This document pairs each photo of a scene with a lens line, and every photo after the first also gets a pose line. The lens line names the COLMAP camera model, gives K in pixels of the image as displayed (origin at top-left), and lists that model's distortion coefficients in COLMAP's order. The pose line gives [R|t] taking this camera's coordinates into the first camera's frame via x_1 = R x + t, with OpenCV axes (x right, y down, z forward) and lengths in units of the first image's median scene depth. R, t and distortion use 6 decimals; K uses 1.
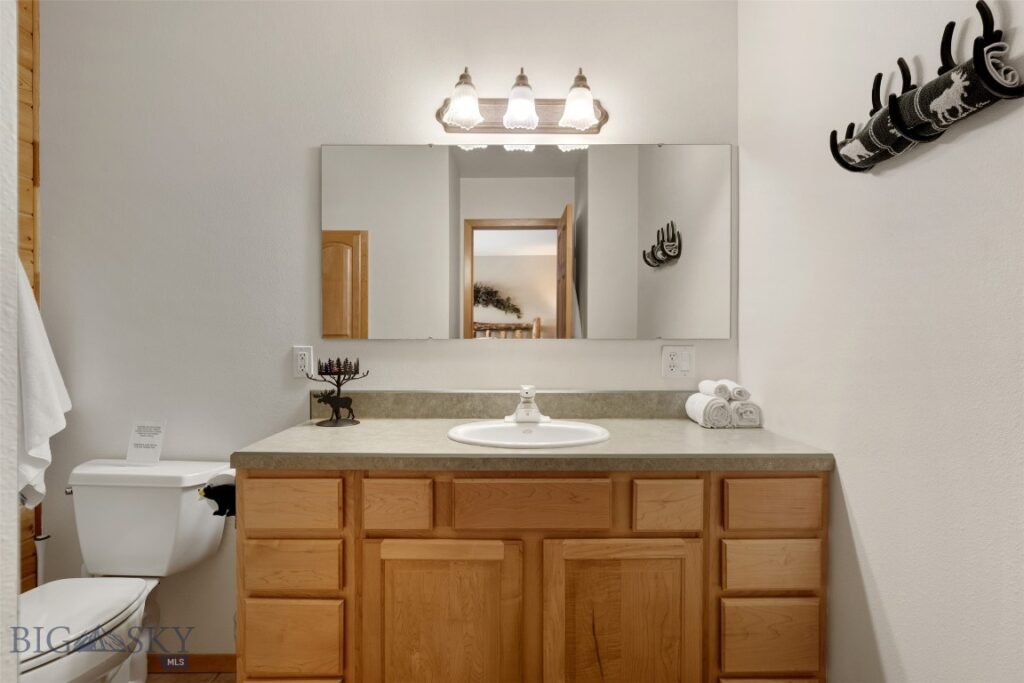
lens RADIAL K [[544.6, 0, 507.8], [0, 544.6, 346.9], [0, 0, 1]] dist [0.001368, 0.000105]
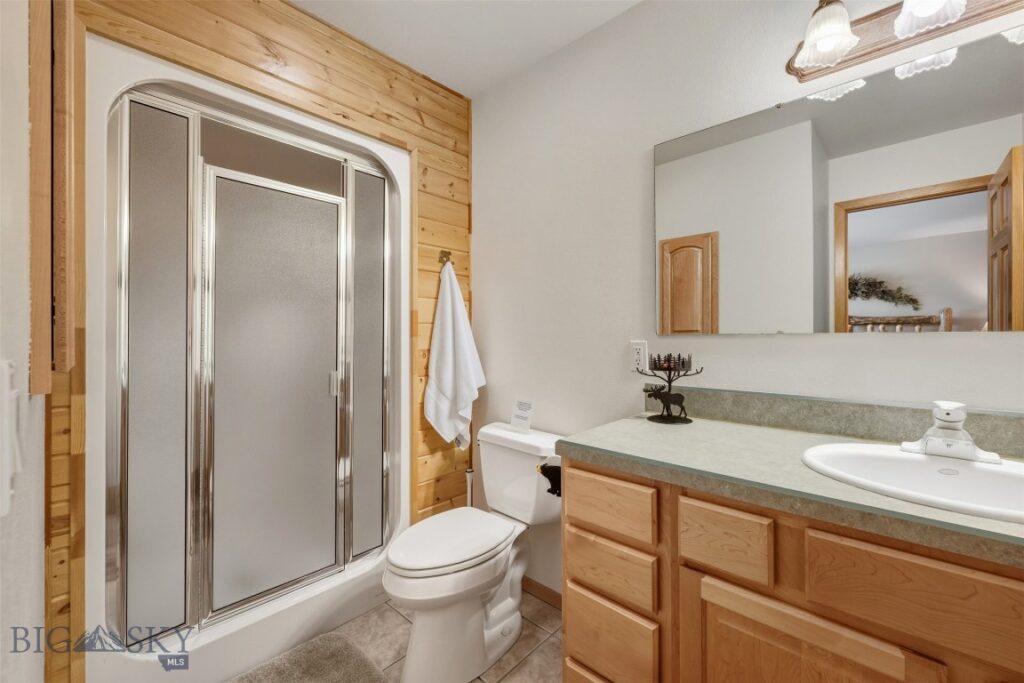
lens RADIAL K [[416.8, 0, 510.1], [0, 416.8, 334.8], [0, 0, 1]] dist [-0.000614, -0.000434]
pose [[0.732558, -0.006543, -0.680673, -0.008855], [-0.004169, 0.999892, -0.014099, -0.001462], [0.680692, 0.013166, 0.732452, 0.253715]]
